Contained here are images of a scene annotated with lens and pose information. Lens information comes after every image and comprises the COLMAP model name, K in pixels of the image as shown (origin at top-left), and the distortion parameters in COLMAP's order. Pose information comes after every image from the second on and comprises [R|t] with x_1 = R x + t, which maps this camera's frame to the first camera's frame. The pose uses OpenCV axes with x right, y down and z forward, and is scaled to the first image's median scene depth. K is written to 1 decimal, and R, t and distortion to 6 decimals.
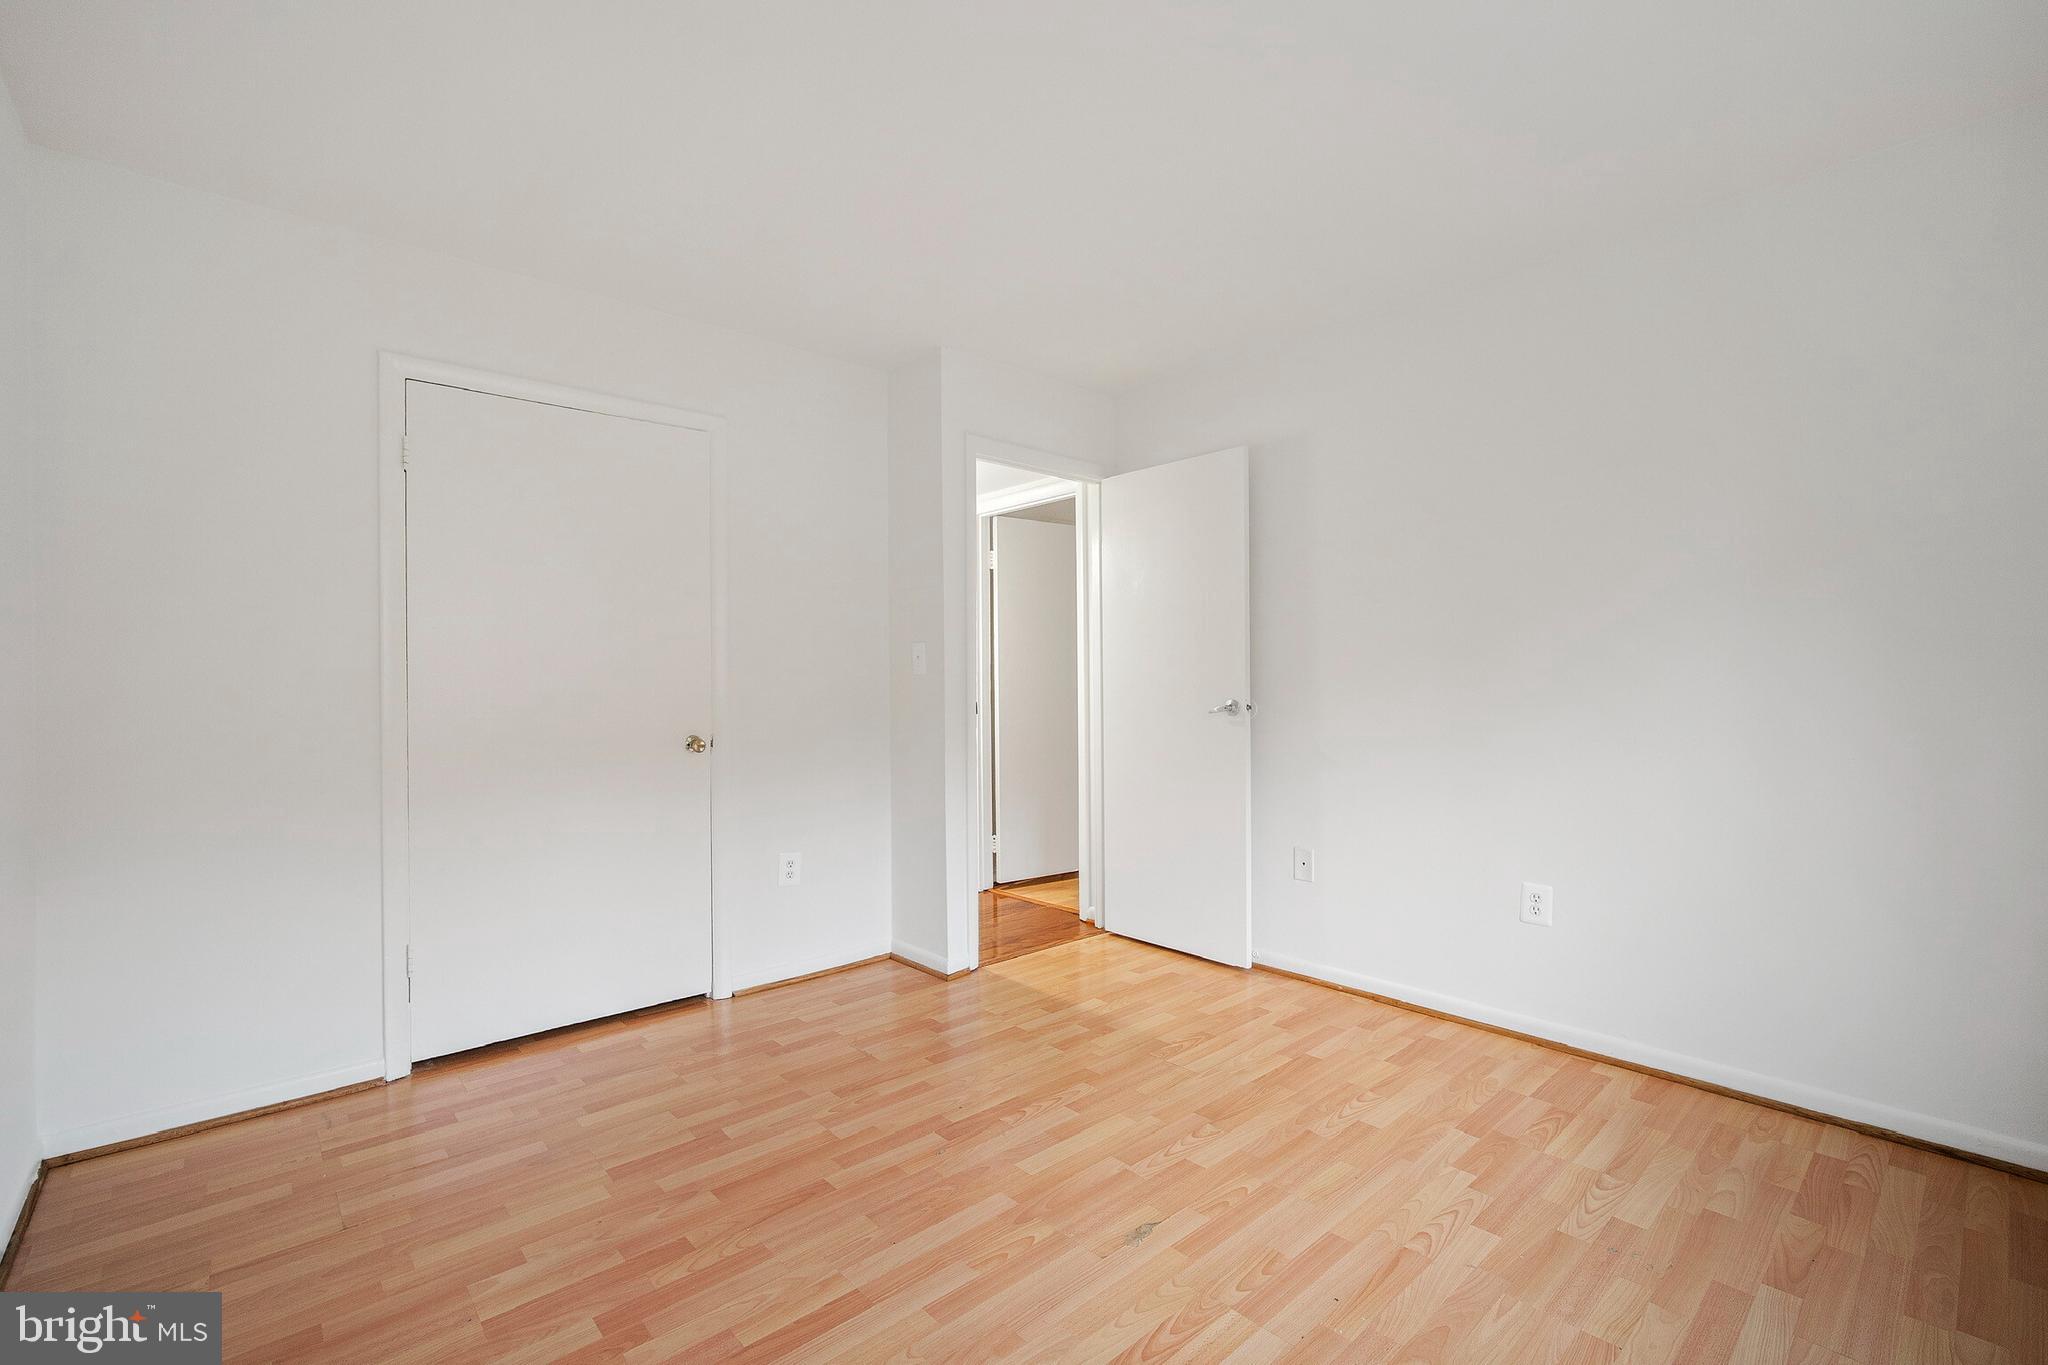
lens RADIAL K [[894.0, 0, 1024.0], [0, 894.0, 682.5], [0, 0, 1]] dist [-0.005383, 0.000248]
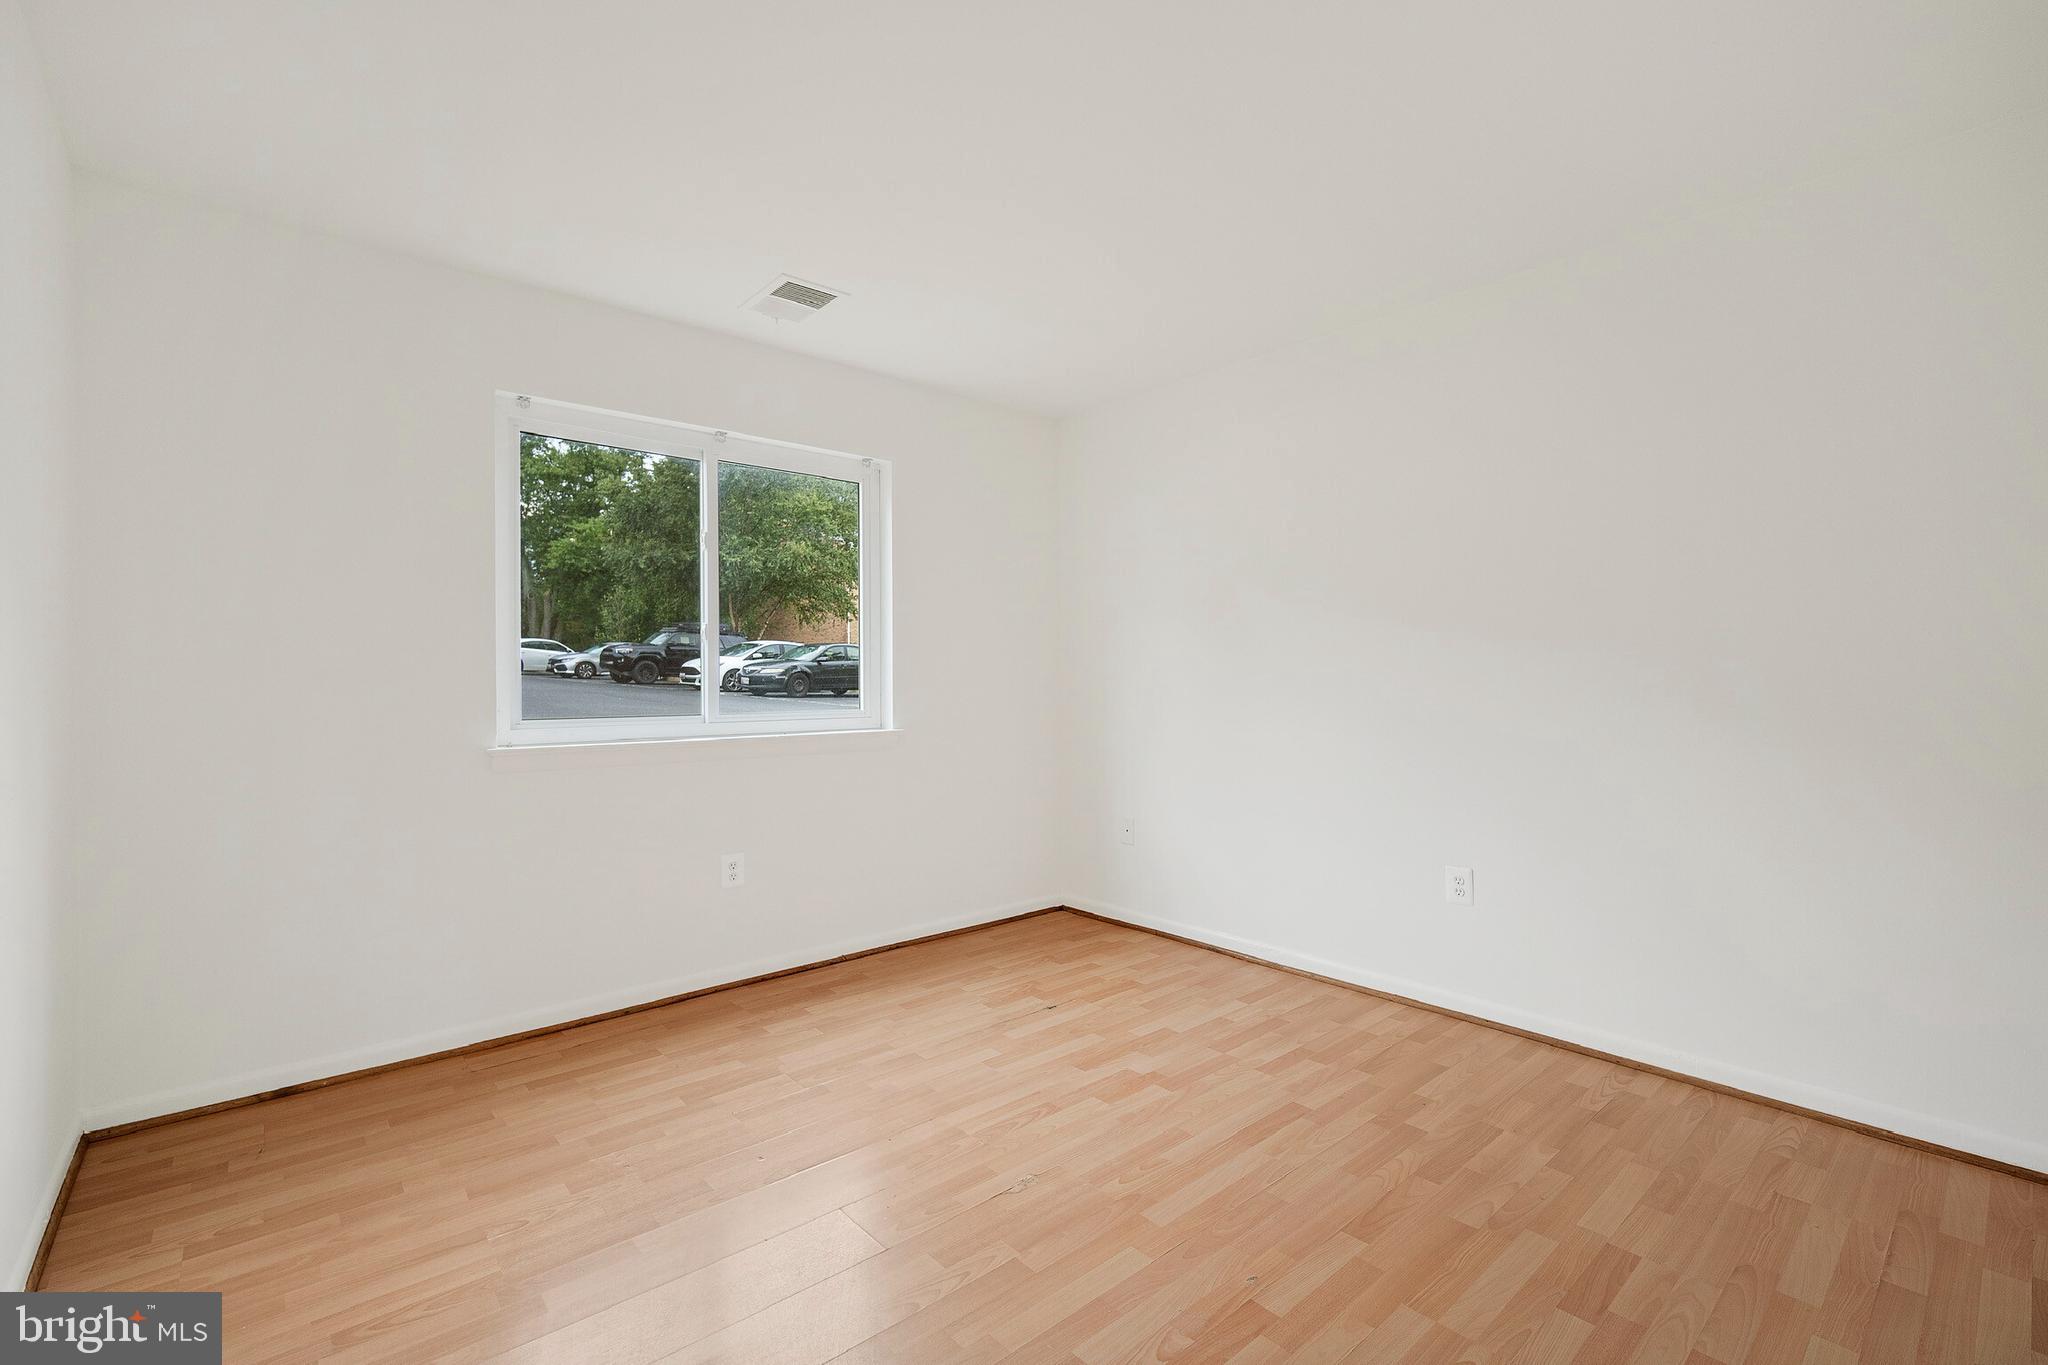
lens RADIAL K [[894.0, 0, 1024.0], [0, 894.0, 682.5], [0, 0, 1]] dist [-0.005383, 0.000248]
pose [[-0.999787, 0.009759, 0.018183, 0.095540], [0.009786, 0.999951, 0.001448, -0.001930], [-0.018168, 0.001625, -0.999834, 1.948882]]
